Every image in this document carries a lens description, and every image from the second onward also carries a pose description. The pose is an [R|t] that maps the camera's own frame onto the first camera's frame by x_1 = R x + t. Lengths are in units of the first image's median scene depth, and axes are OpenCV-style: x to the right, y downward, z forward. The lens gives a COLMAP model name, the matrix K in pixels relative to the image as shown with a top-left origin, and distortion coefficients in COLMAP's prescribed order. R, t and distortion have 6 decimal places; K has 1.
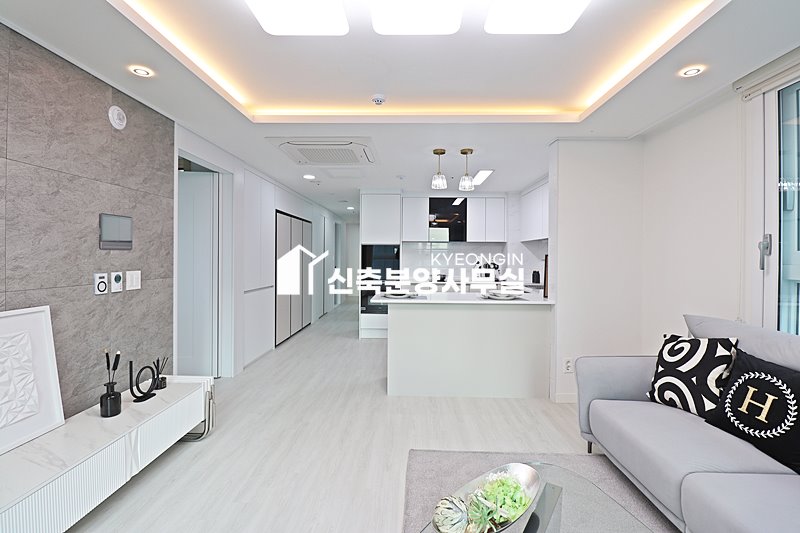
lens RADIAL K [[370.0, 0, 403.6], [0, 370.0, 258.2], [0, 0, 1]] dist [-0.005198, -0.009784]
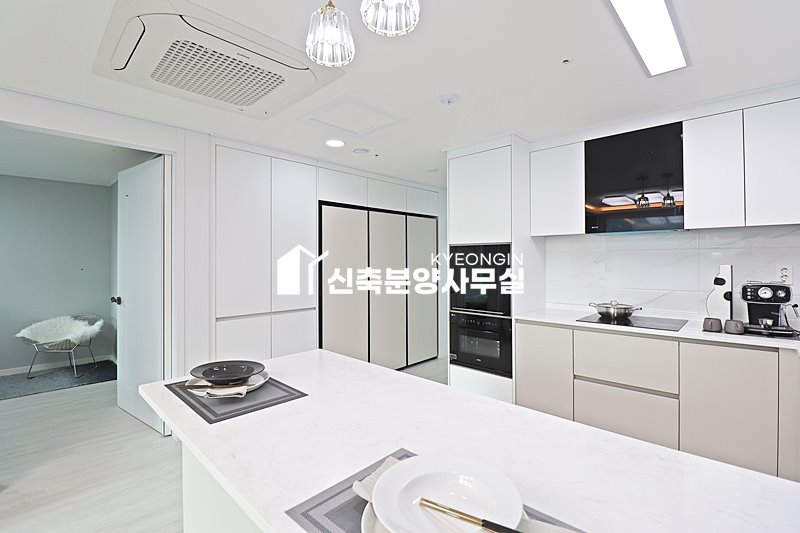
lens RADIAL K [[370.0, 0, 403.4], [0, 370.0, 260.1], [0, 0, 1]] dist [-0.005198, -0.009784]
pose [[0.741107, -0.008729, -0.671330, 0.487754], [0.004207, 0.999956, -0.008358, -0.020471], [0.671373, 0.003369, 0.741112, 1.127392]]
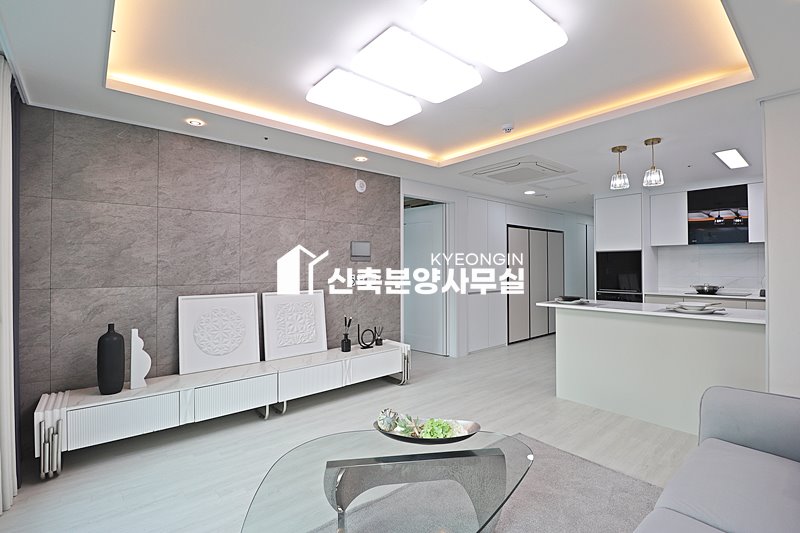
lens RADIAL K [[370.0, 0, 406.7], [0, 370.0, 263.4], [0, 0, 1]] dist [-0.005198, -0.009784]
pose [[0.668694, -0.016405, -0.743357, 0.586985], [0.004894, 0.999832, -0.017662, 0.016965], [0.743522, 0.008172, 0.668662, -0.012059]]
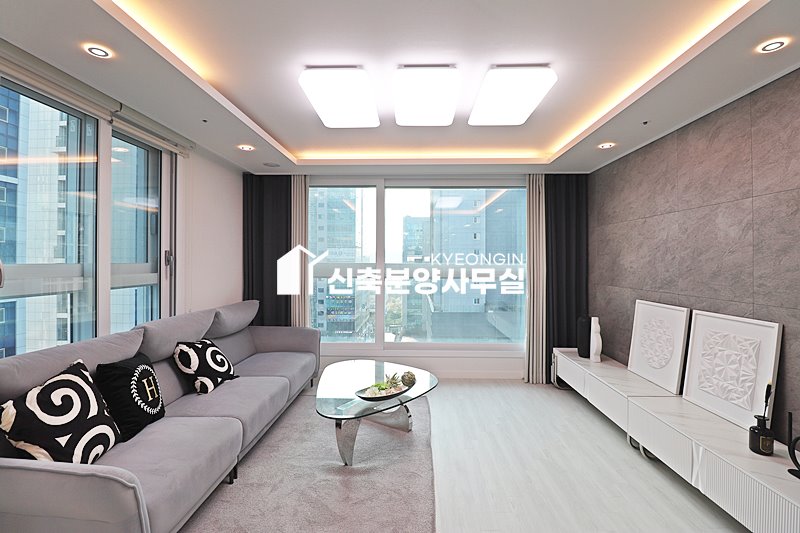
lens RADIAL K [[370.0, 0, 401.6], [0, 370.0, 258.6], [0, 0, 1]] dist [-0.005198, -0.009784]
pose [[-0.999899, -0.007613, 0.011964, 0.062502], [-0.007653, 0.999965, -0.003259, -0.030816], [-0.011939, -0.003350, -0.999923, 1.428481]]
